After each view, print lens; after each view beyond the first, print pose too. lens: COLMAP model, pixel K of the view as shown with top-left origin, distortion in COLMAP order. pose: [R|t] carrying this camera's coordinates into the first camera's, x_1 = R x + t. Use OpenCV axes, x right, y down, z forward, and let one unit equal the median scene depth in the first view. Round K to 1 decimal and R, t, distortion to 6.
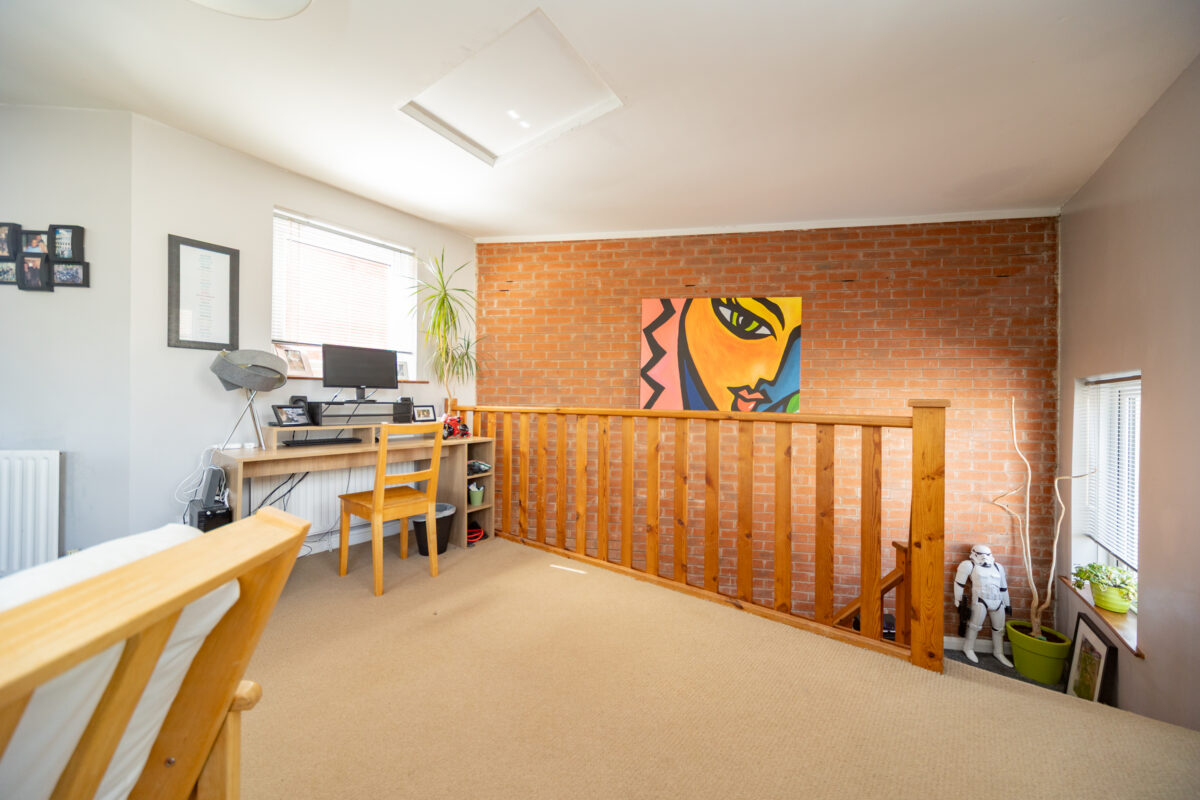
lens RADIAL K [[413.4, 0, 592.8], [0, 413.4, 399.9], [0, 0, 1]] dist [0.000133, -0.000144]
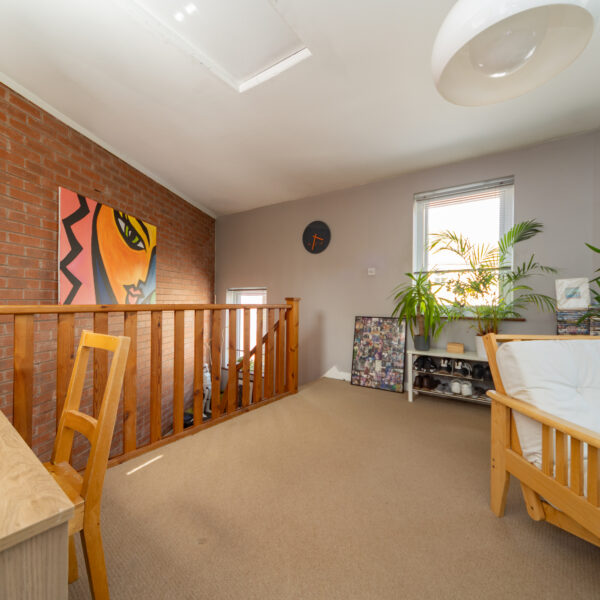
lens RADIAL K [[311.6, 0, 300.6], [0, 311.6, 299.8], [0, 0, 1]] dist [-0.003011, 0.000139]
pose [[-0.024920, -0.011862, 0.999619, -0.613121], [-0.016388, 0.999800, 0.011456, -0.005746], [-0.999555, -0.016096, -0.025109, 0.481788]]
